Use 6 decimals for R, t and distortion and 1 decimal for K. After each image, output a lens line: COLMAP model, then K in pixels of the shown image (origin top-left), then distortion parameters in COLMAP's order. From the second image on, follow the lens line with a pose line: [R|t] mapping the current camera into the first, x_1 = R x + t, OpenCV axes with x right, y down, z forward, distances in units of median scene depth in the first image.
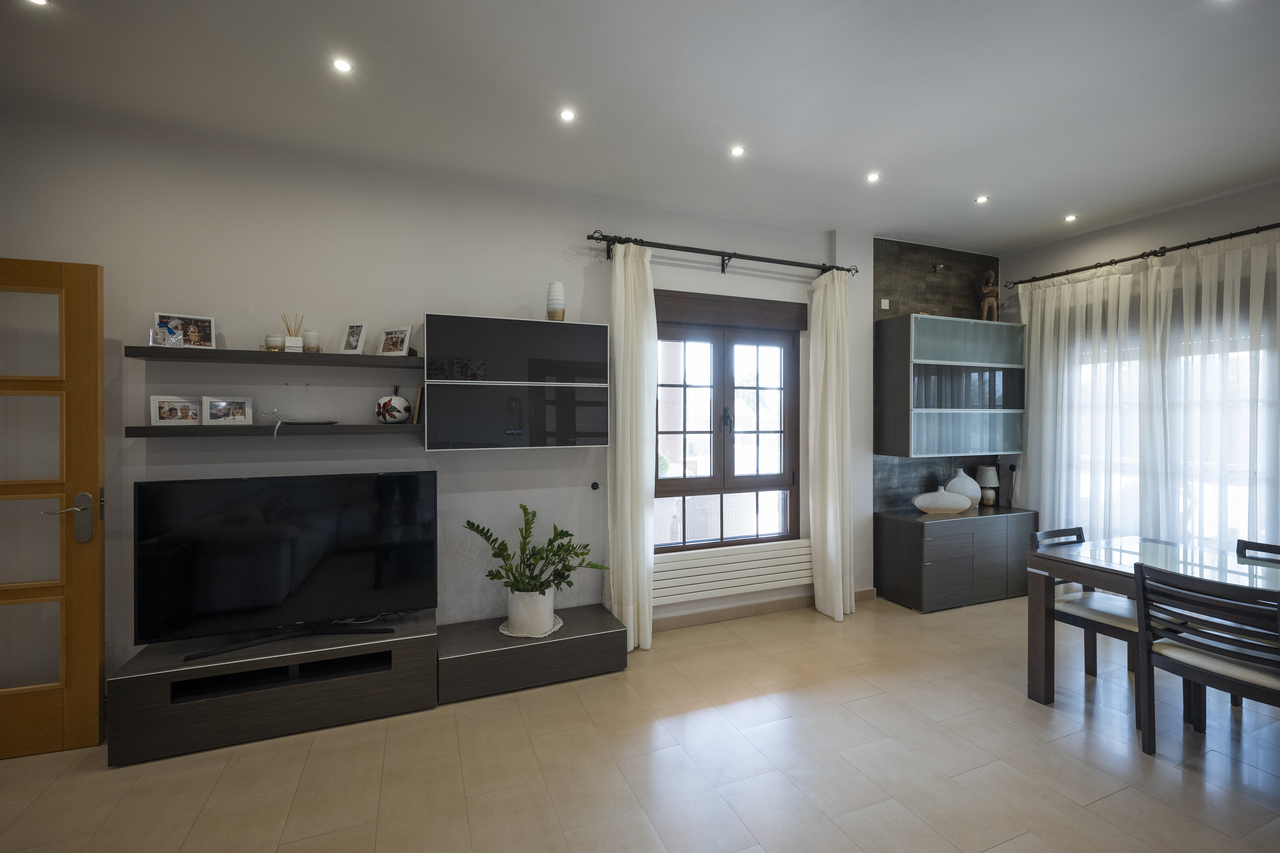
lens RADIAL K [[552.8, 0, 621.4], [0, 552.8, 417.2], [0, 0, 1]] dist [0.013074, 0.000078]
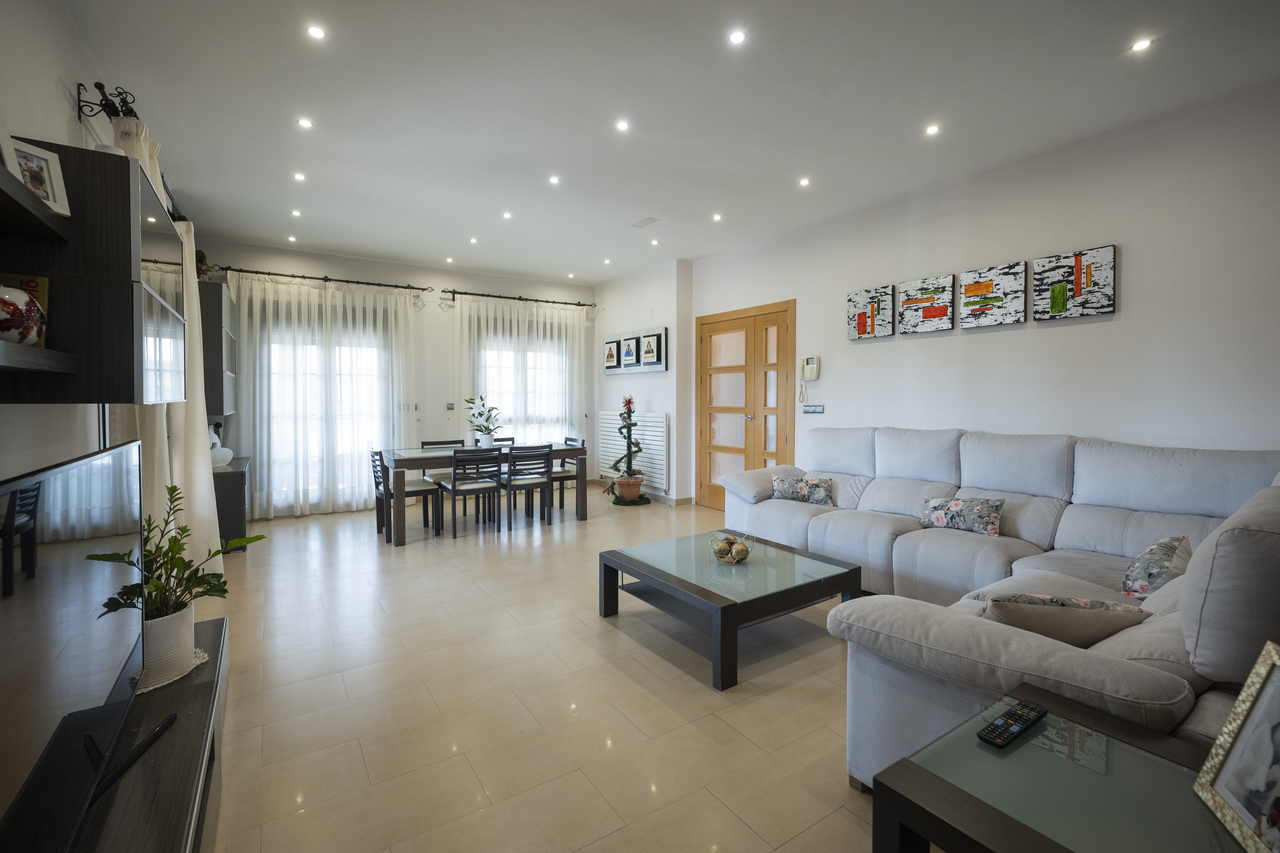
lens RADIAL K [[548.7, 0, 647.9], [0, 548.7, 398.9], [0, 0, 1]] dist [0.010518, -0.000129]
pose [[-0.224172, -0.004179, 0.974541, -0.712792], [-0.001553, 0.999991, 0.003930, 0.034809], [-0.974548, -0.000633, -0.224177, 0.430441]]
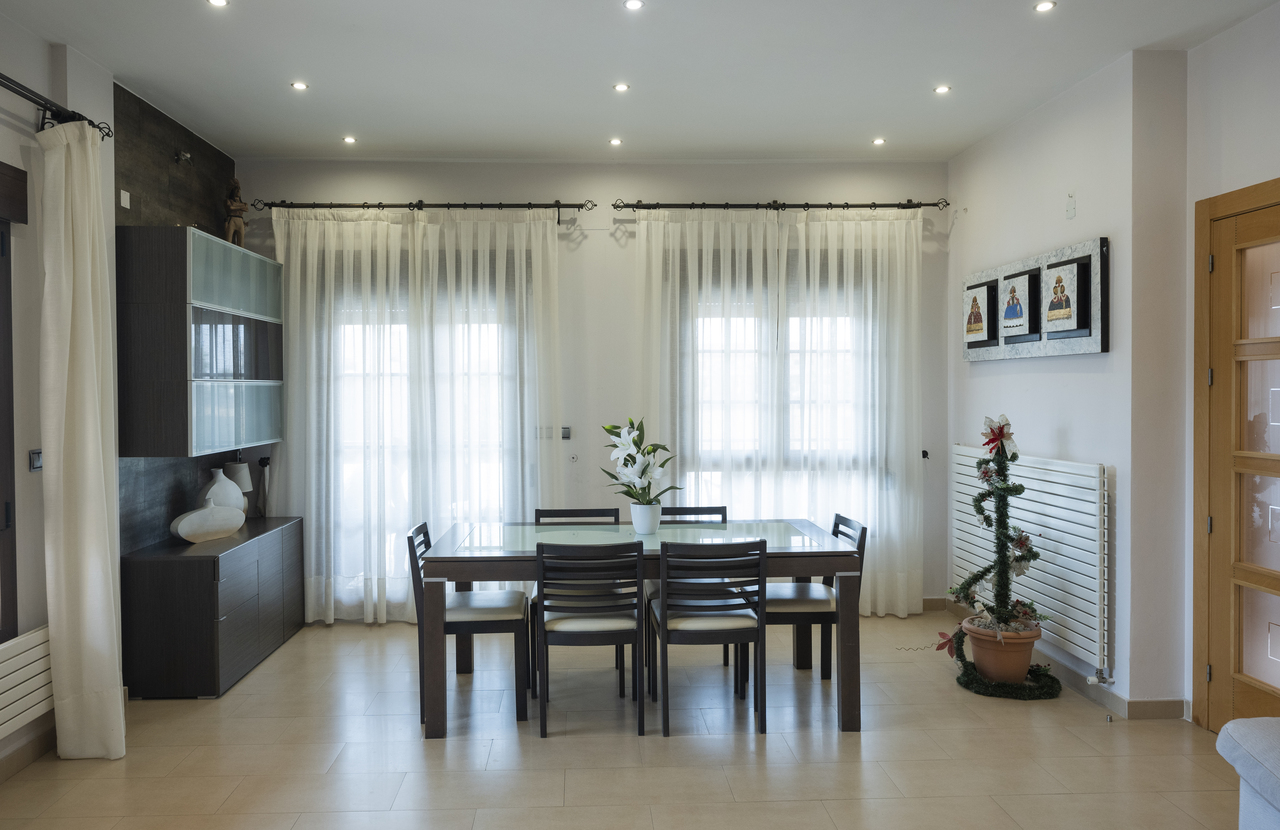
lens RADIAL K [[907.6, 0, 638.1], [0, 907.6, 393.4], [0, 0, 1]] dist [0.001109, -0.000510]
pose [[0.315457, -0.009179, 0.948896, -0.285128], [0.003199, 0.999958, 0.008609, -0.005595], [-0.948935, 0.000319, 0.315473, 0.197844]]
